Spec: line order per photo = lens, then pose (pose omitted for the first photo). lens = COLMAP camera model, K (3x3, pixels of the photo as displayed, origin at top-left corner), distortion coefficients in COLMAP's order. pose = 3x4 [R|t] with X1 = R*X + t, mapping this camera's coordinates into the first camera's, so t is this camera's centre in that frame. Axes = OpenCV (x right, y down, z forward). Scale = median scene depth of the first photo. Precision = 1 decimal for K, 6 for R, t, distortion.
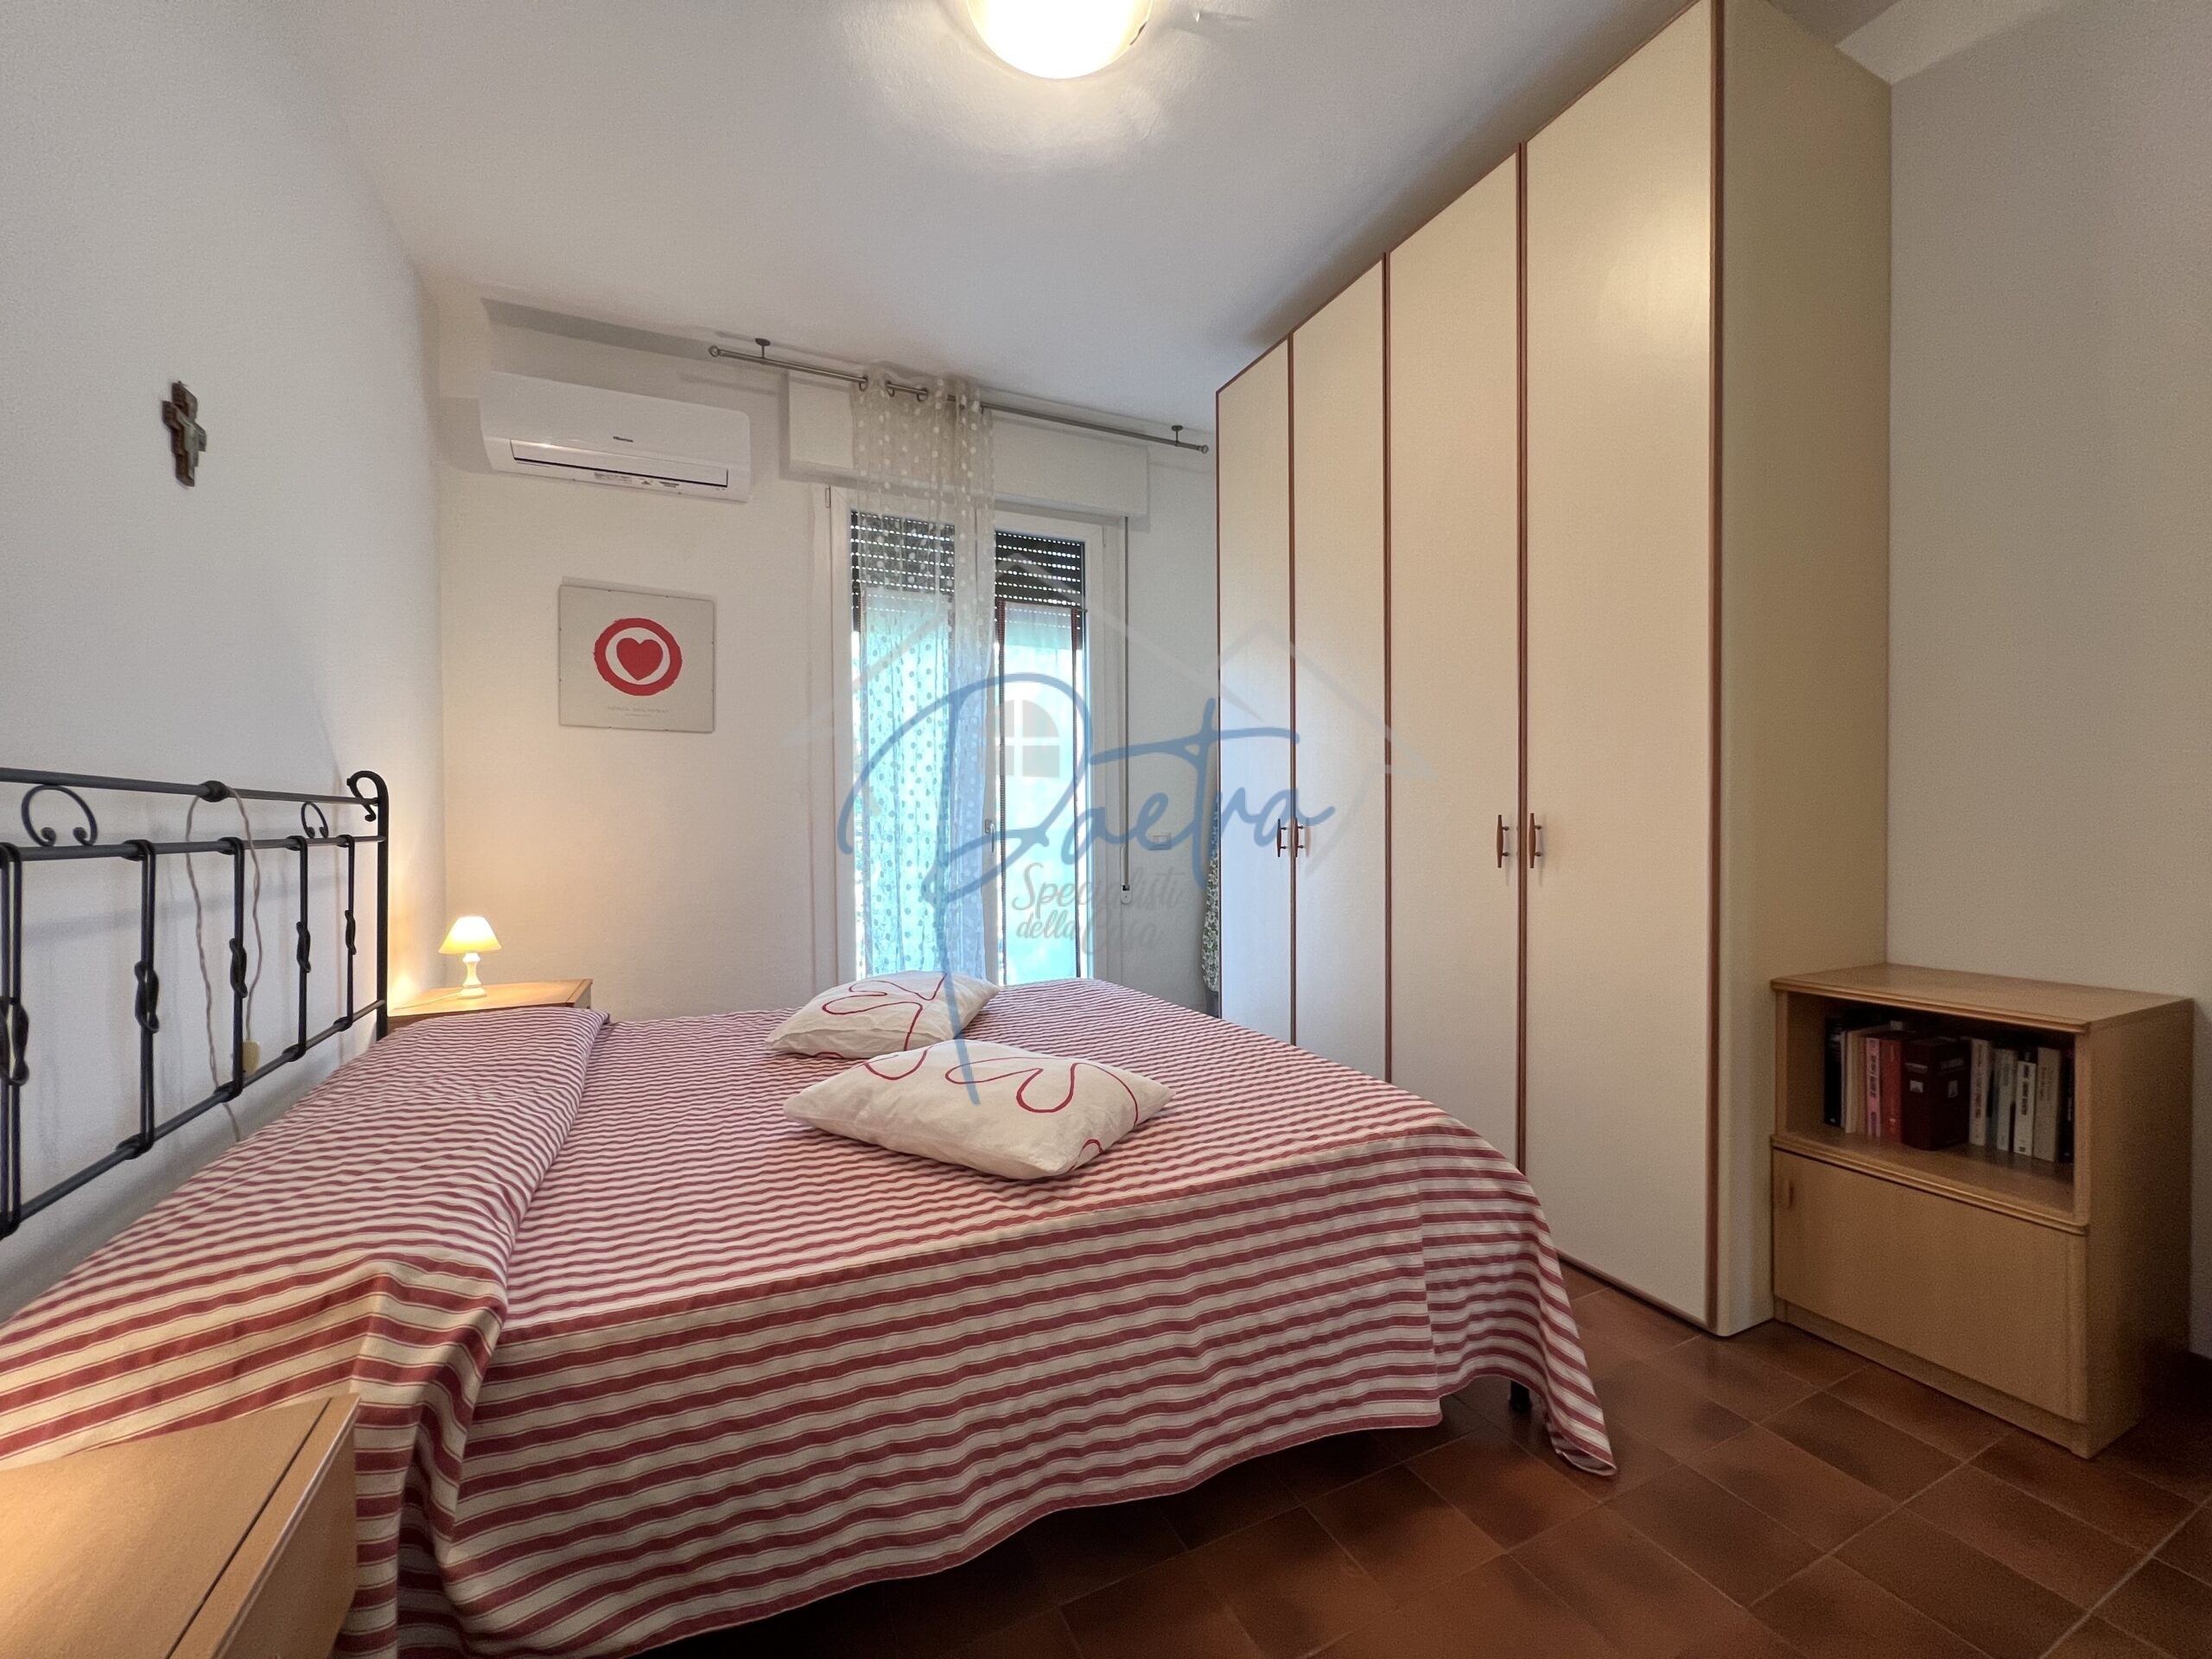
lens RADIAL K [[890.0, 0, 1108.0], [0, 890.0, 837.2], [0, 0, 1]] dist [-0.000040, -0.000039]
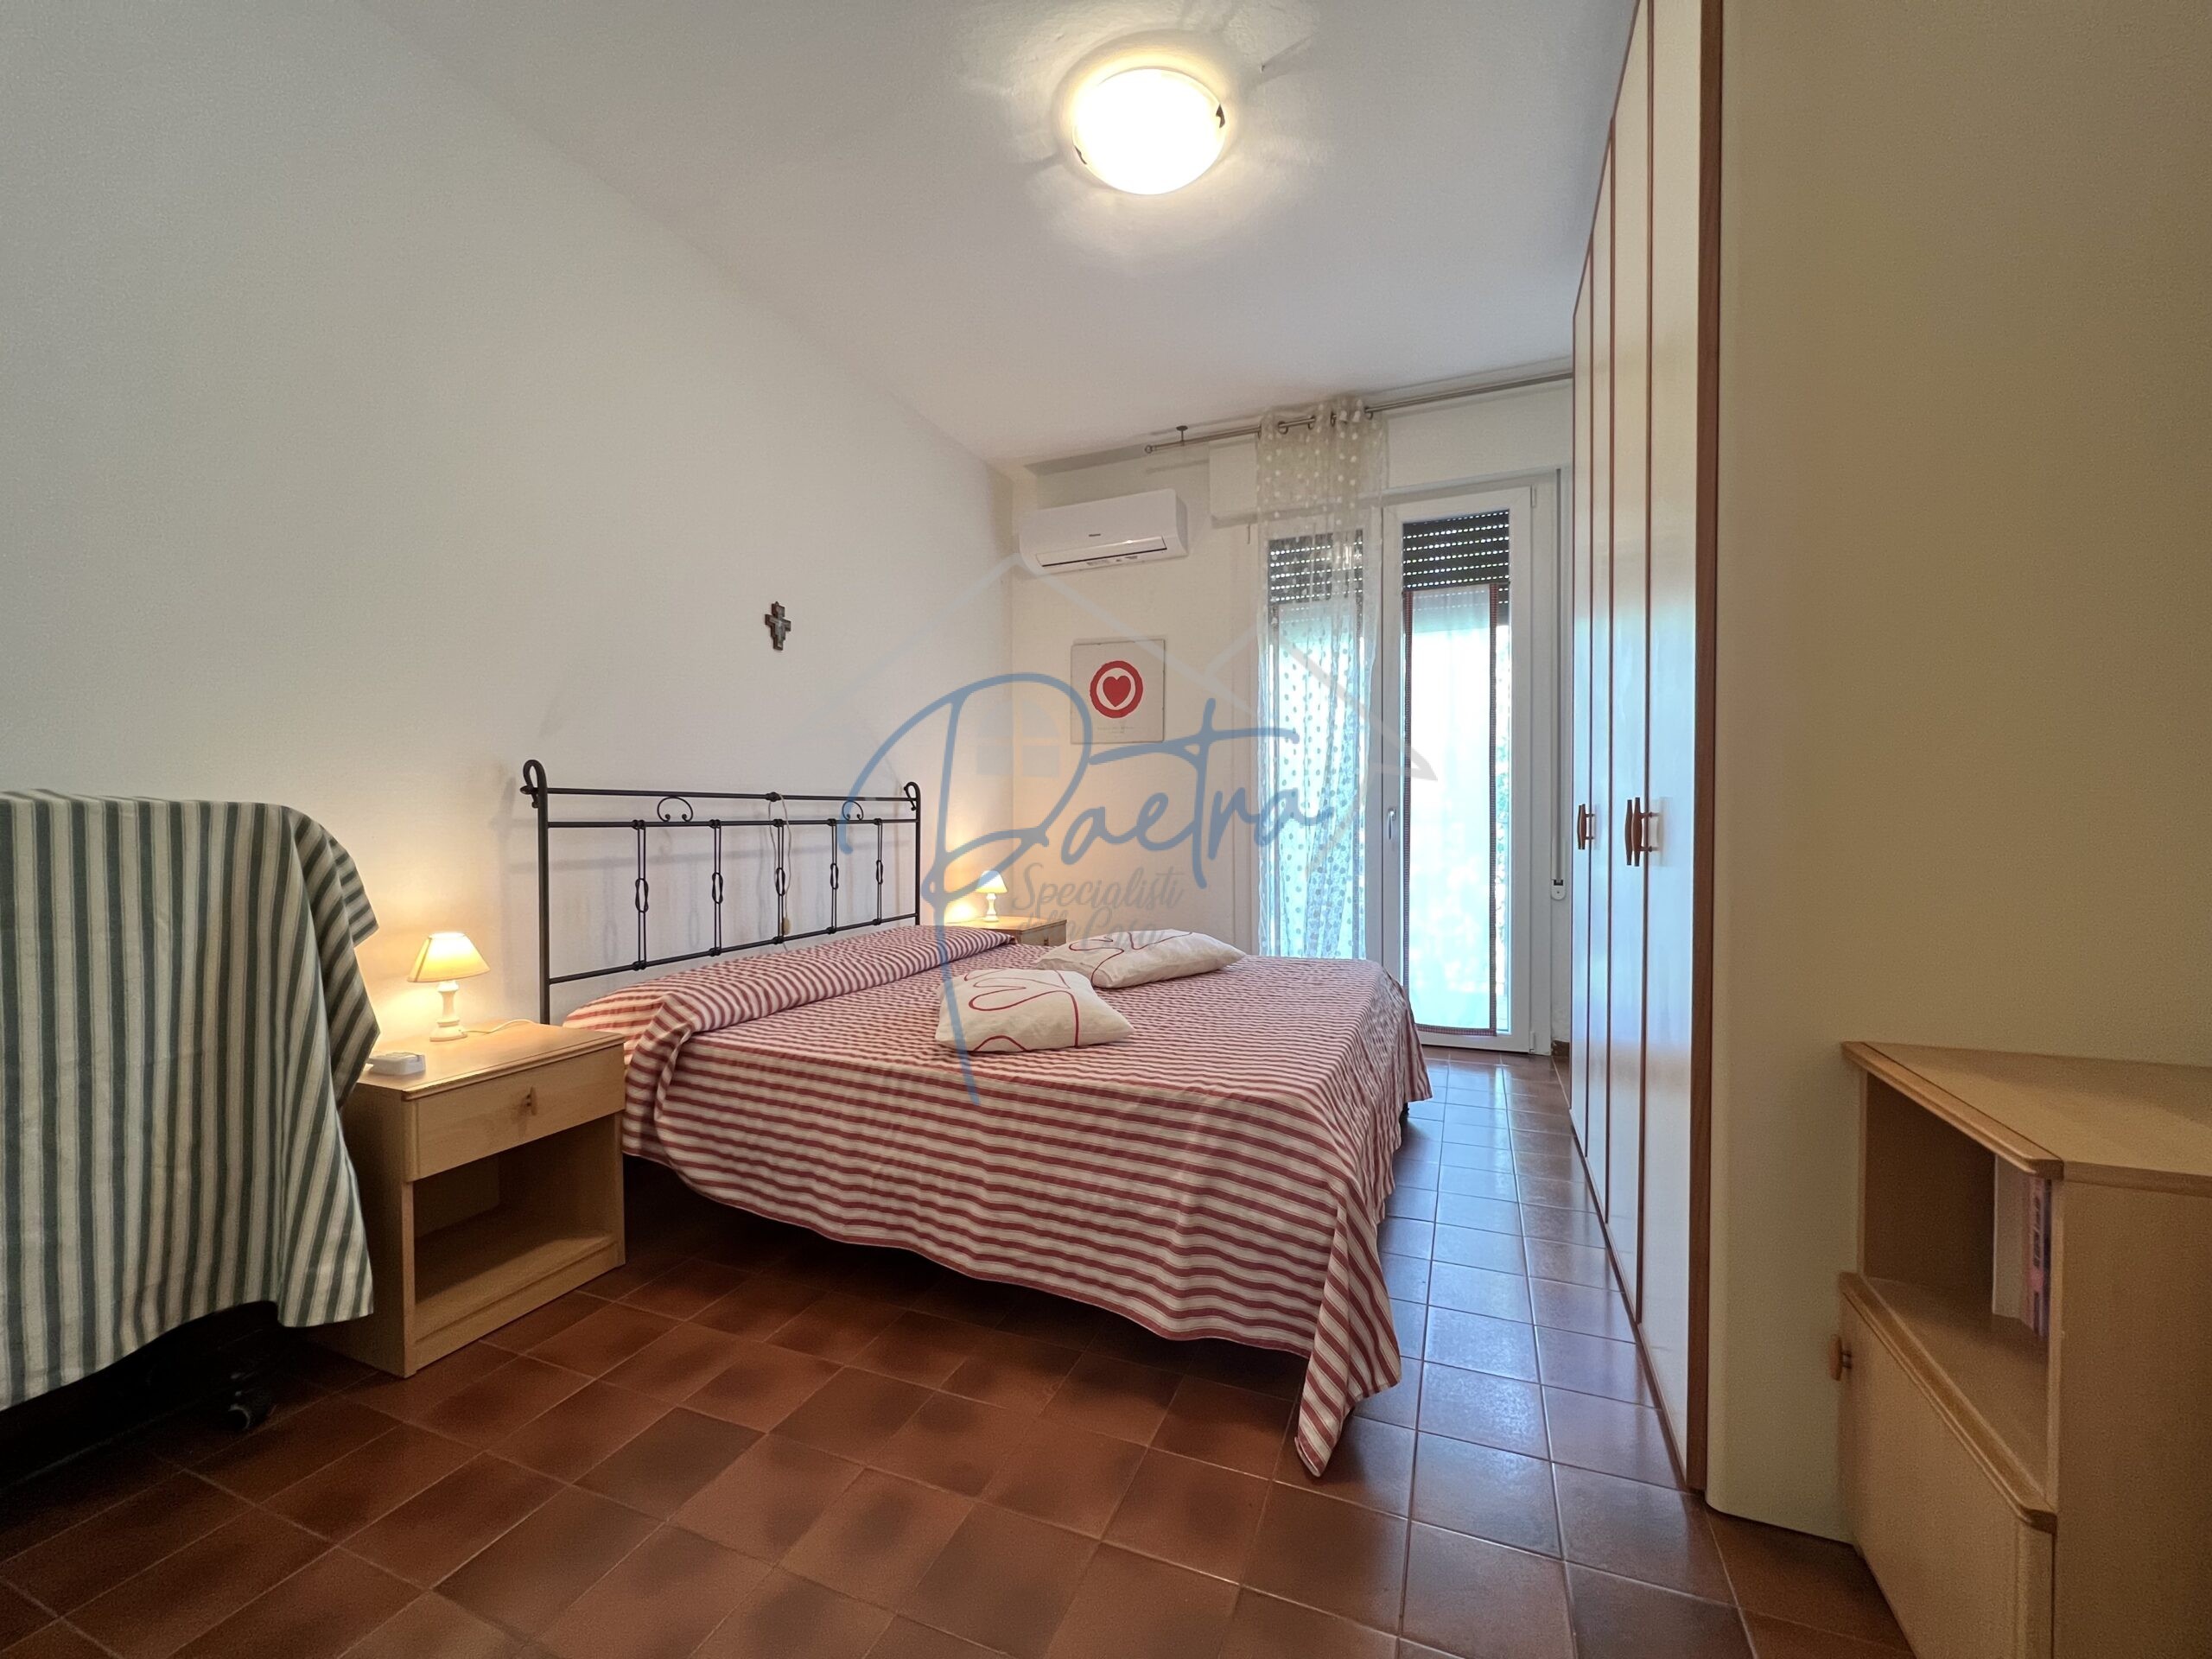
lens RADIAL K [[890.0, 0, 1108.0], [0, 890.0, 837.2], [0, 0, 1]] dist [-0.000040, -0.000039]
pose [[0.671840, 0.019361, -0.740444, 1.048864], [-0.009317, 0.999800, 0.017689, -0.001080], [0.740638, -0.004985, 0.671886, 0.164738]]
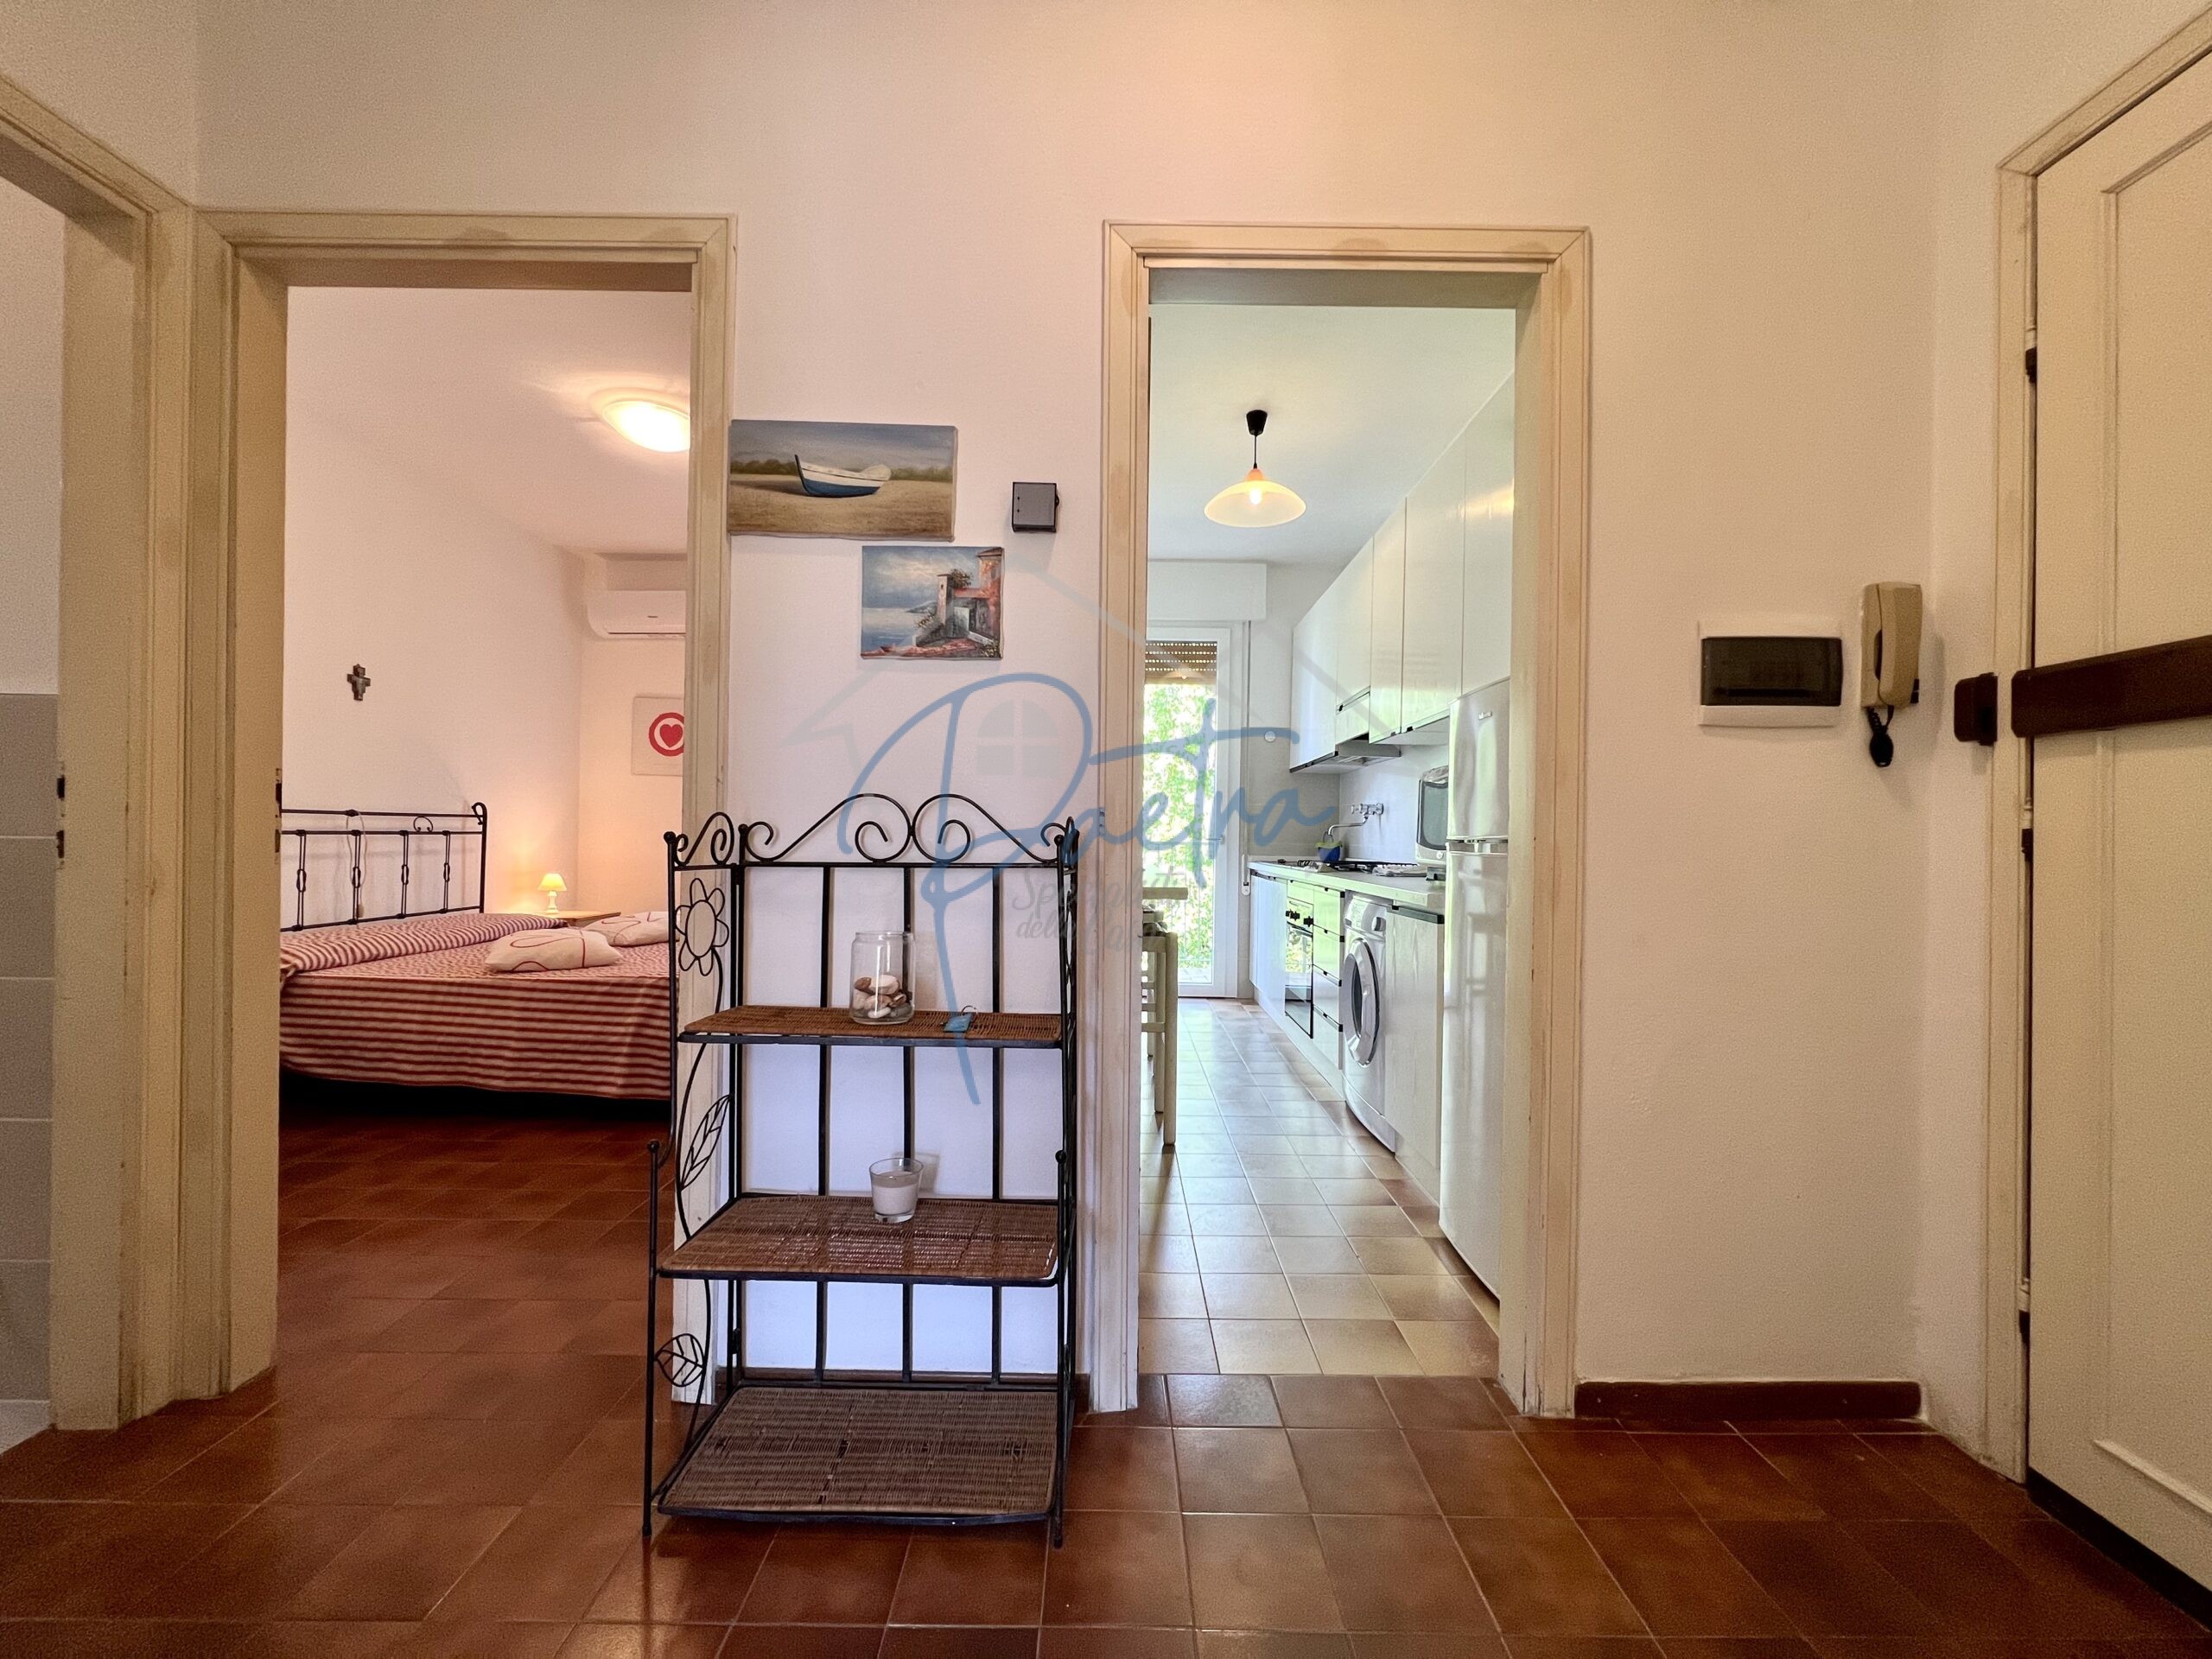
lens RADIAL K [[889.6, 0, 1109.5], [0, 889.6, 836.1], [0, 0, 1]] dist [-0.000757, -0.000093]
pose [[0.902601, 0.020113, -0.430007, 2.247113], [-0.026929, 0.999590, -0.009769, -0.015857], [0.429634, 0.020397, 0.902773, -0.473318]]
